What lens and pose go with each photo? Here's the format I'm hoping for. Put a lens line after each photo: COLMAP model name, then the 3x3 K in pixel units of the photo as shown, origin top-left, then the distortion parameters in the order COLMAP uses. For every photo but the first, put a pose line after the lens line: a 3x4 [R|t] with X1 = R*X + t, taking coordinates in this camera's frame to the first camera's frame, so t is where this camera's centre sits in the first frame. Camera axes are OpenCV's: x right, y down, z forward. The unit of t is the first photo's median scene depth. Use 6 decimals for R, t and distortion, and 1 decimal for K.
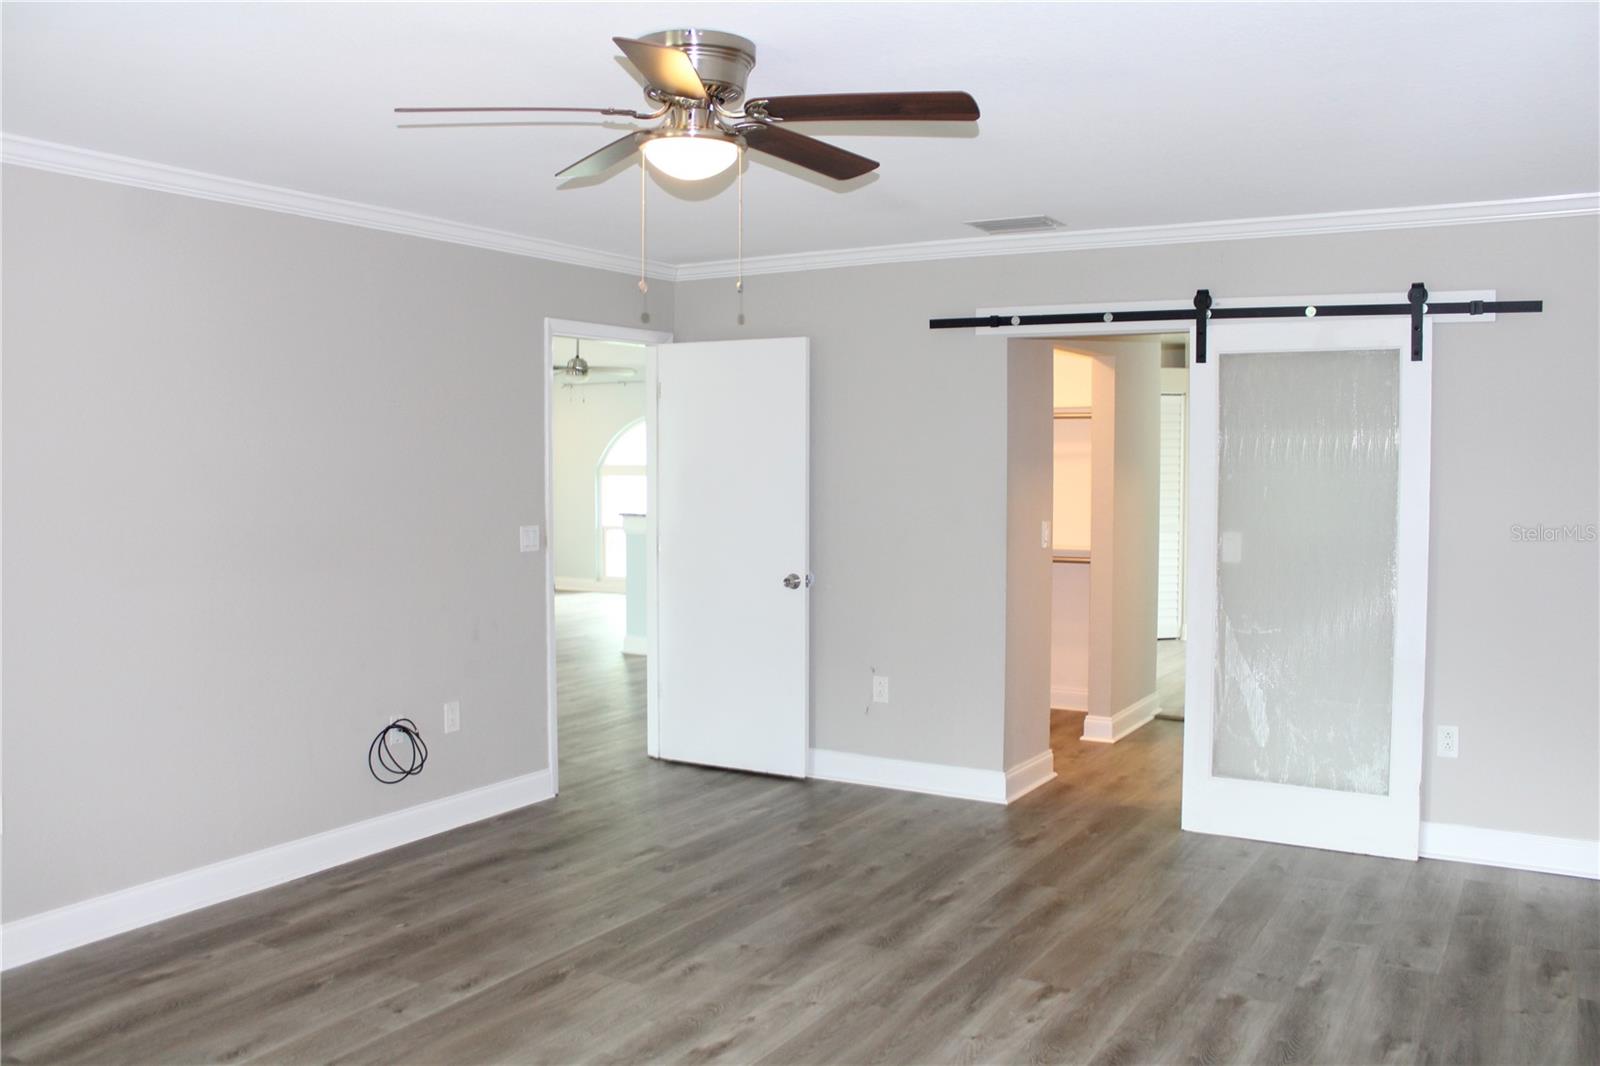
lens RADIAL K [[1343.3, 0, 822.0], [0, 1343.3, 509.5], [0, 0, 1]] dist [-0.151235, 0.134897]
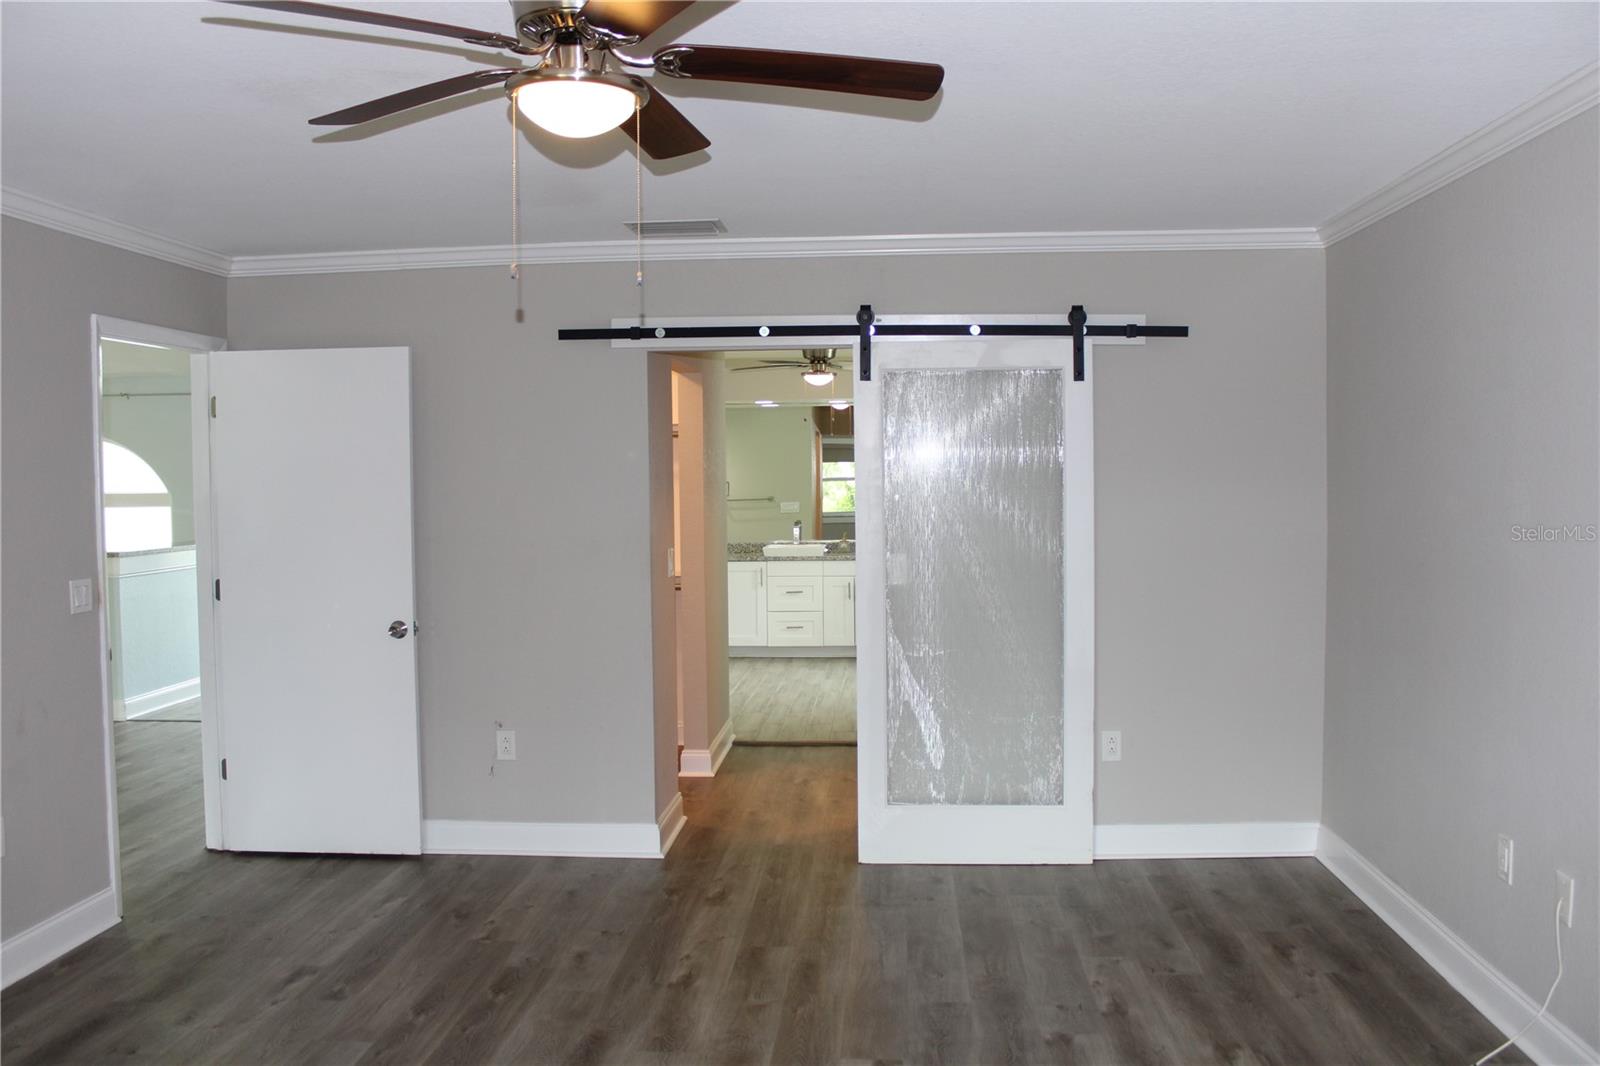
lens RADIAL K [[1343.3, 0, 822.0], [0, 1343.3, 509.5], [0, 0, 1]] dist [-0.151235, 0.134897]
pose [[0.895501, -0.026055, 0.444297, -0.192376], [0.031793, 0.999480, -0.005466, -0.012551], [-0.443923, 0.019021, 0.895863, 0.145051]]
